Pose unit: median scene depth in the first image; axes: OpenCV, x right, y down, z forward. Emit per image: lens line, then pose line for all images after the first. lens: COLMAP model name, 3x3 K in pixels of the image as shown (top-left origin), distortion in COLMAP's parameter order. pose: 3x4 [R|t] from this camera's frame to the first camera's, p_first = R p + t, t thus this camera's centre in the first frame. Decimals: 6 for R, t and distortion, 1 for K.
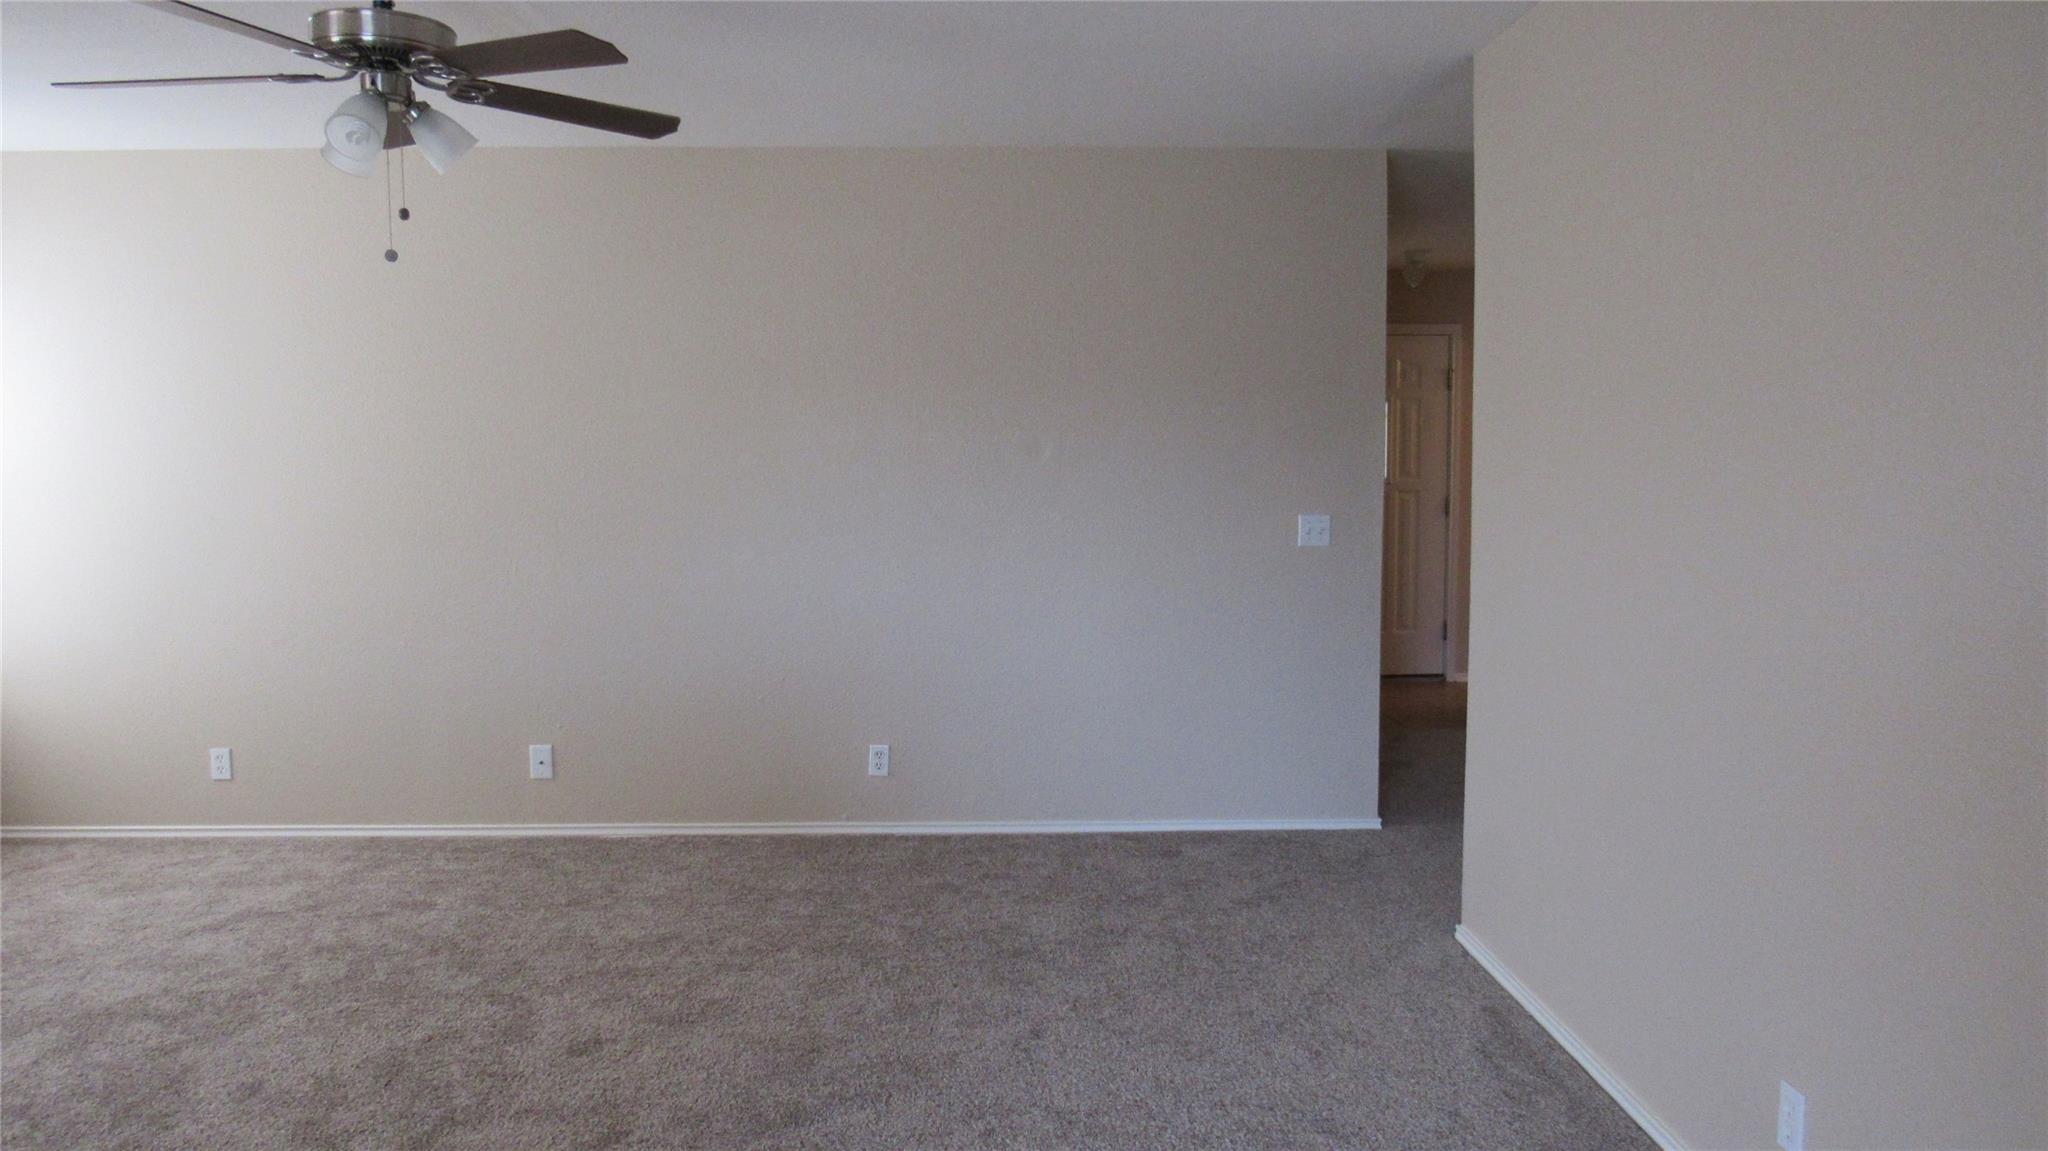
lens RADIAL K [[1497.0, 0, 1024.0], [0, 1497.0, 575.5], [0, 0, 1]] dist [-0.023161, -0.004984]
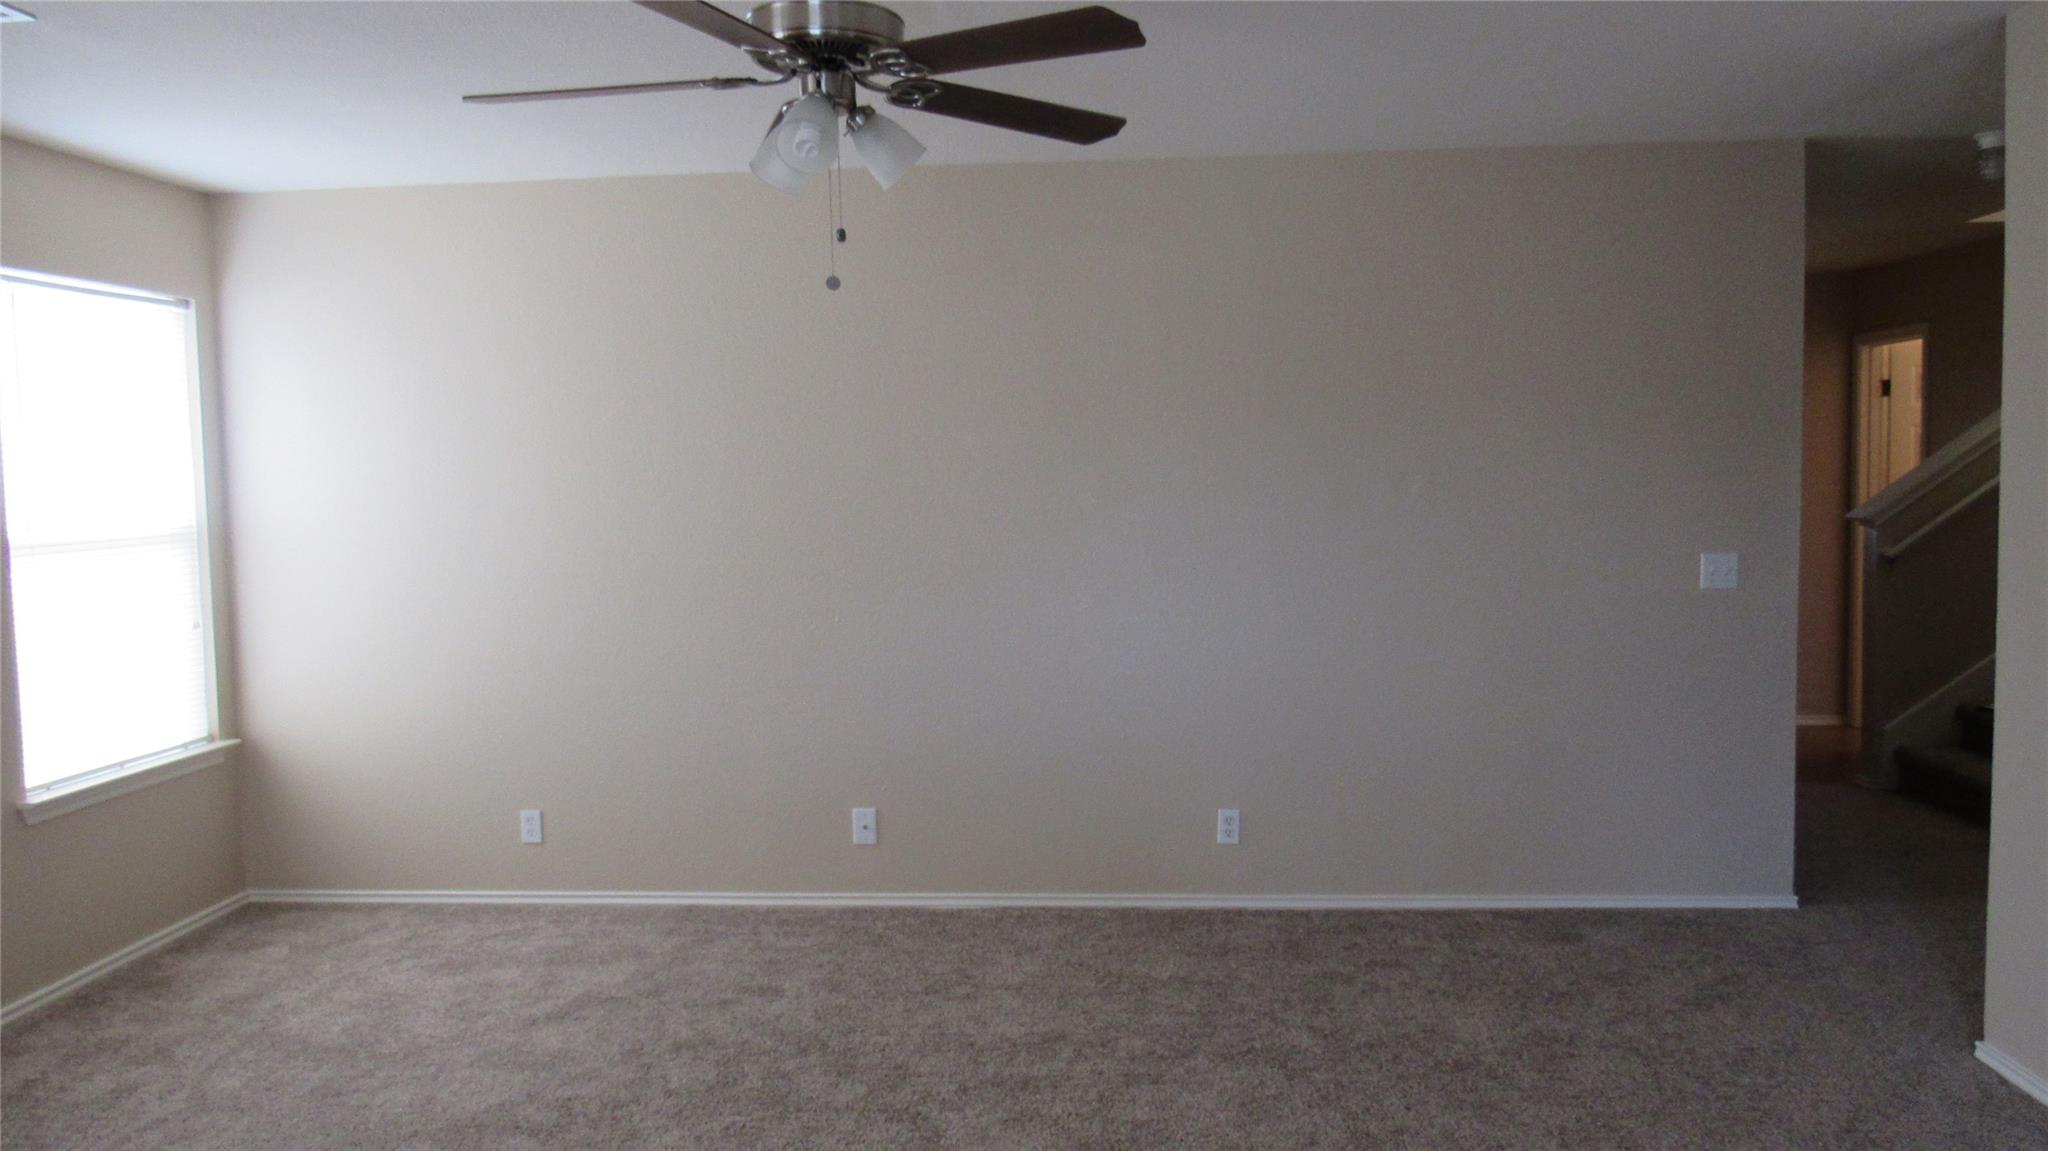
lens RADIAL K [[1488.5, 0, 1024.0], [0, 1488.5, 575.5], [0, 0, 1]] dist [-0.015177, 0.001467]
pose [[0.995022, -0.007756, -0.099353, -0.159029], [0.006350, 0.999875, -0.014454, -0.021204], [0.099453, 0.013751, 0.994947, 0.102926]]
